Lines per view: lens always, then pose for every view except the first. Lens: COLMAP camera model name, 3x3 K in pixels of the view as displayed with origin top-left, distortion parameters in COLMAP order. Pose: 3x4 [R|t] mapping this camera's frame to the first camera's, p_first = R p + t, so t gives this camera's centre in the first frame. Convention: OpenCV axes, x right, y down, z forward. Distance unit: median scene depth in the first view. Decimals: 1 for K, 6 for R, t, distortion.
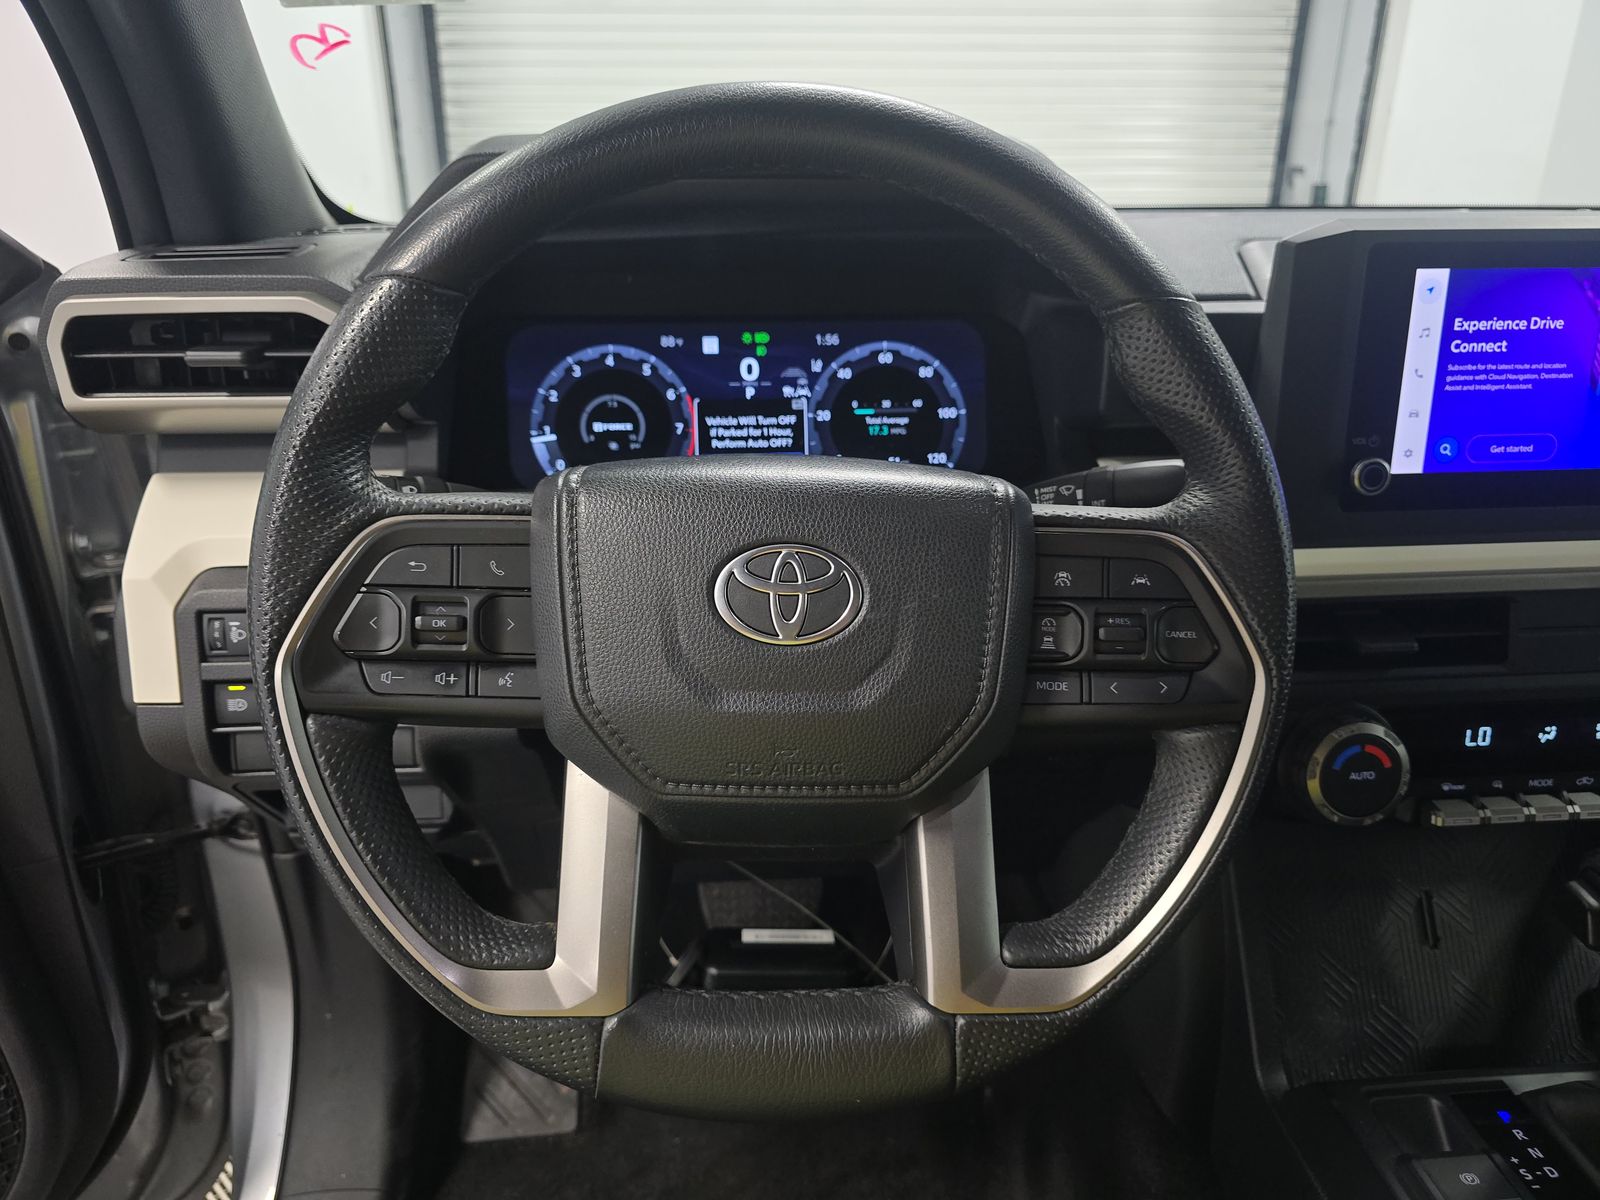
lens RADIAL K [[1089.4, 0, 800.0], [0, 1089.4, 600.0], [0, 0, 1]] dist [0.002753, -0.002922]
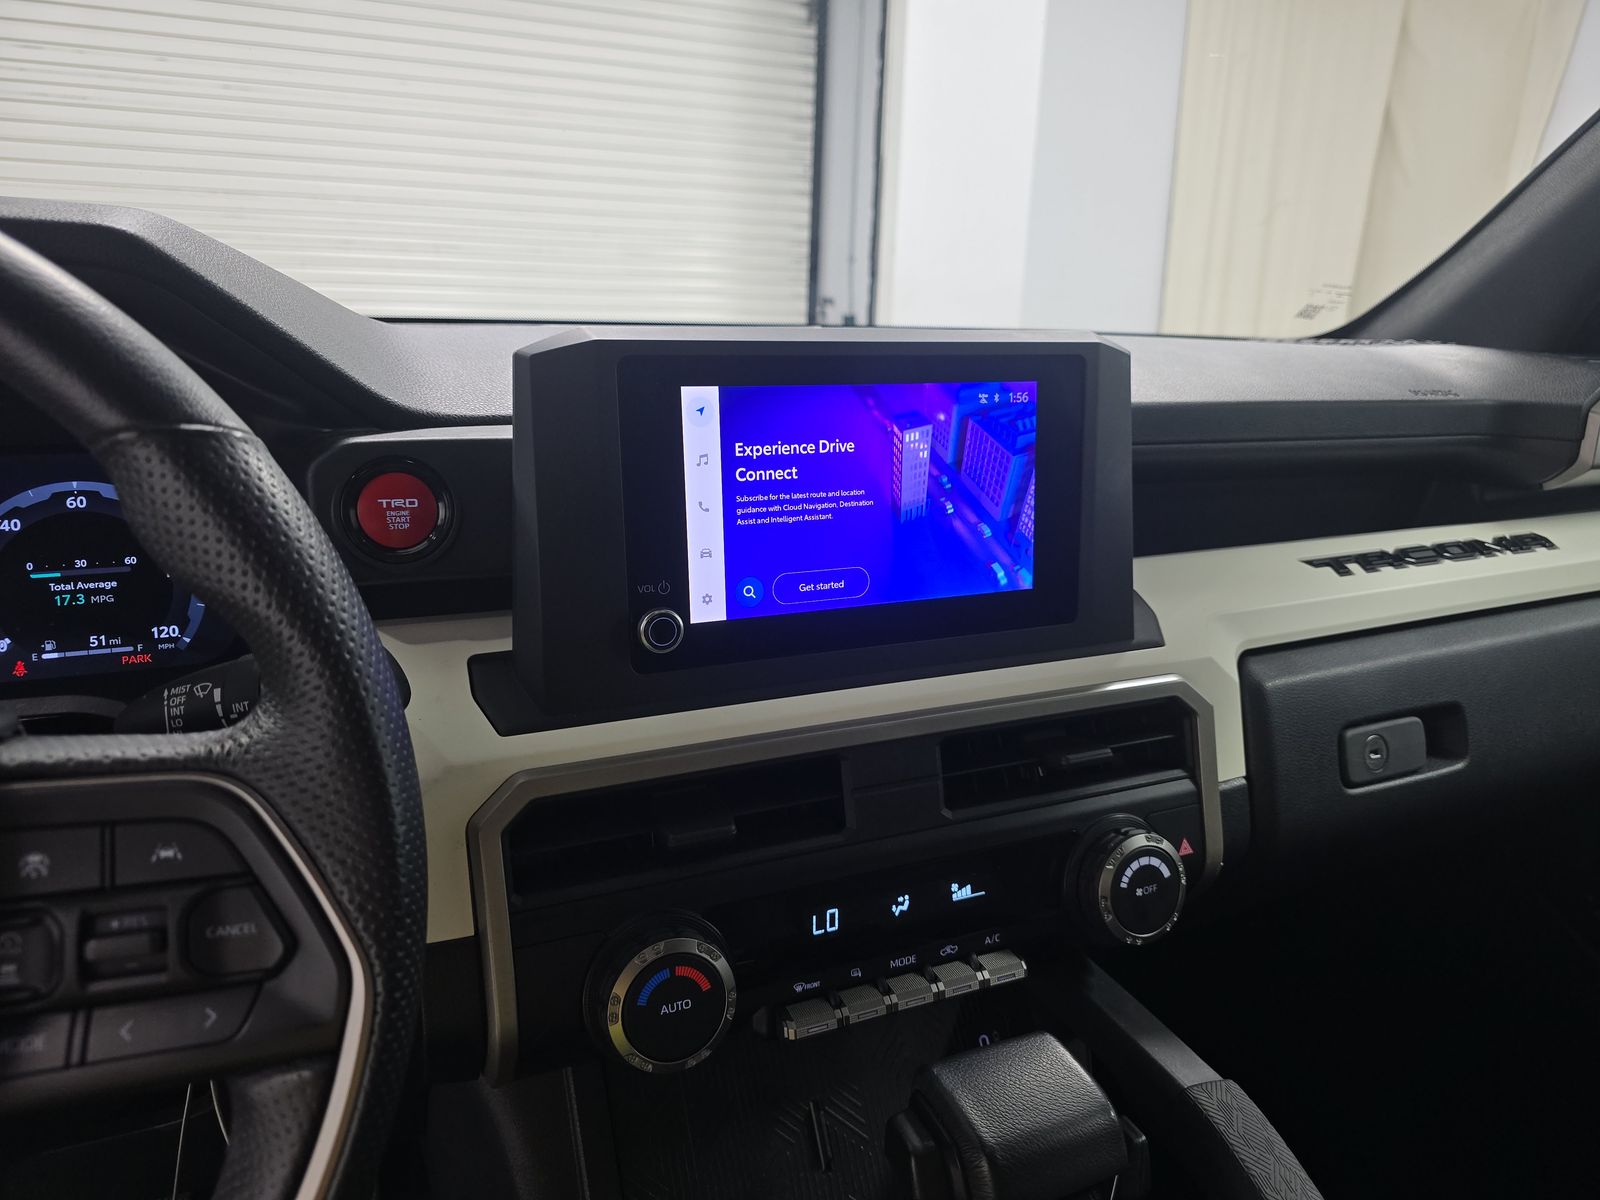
lens RADIAL K [[1033.0, 0, 800.0], [0, 1033.0, 600.0], [0, 0, 1]] dist [0.062679, -0.055315]
pose [[0.947354, -0.065034, 0.313515, 0.379869], [0.094336, 0.992385, -0.079202, -0.064350], [-0.305976, 0.104608, 0.946275, 0.219586]]
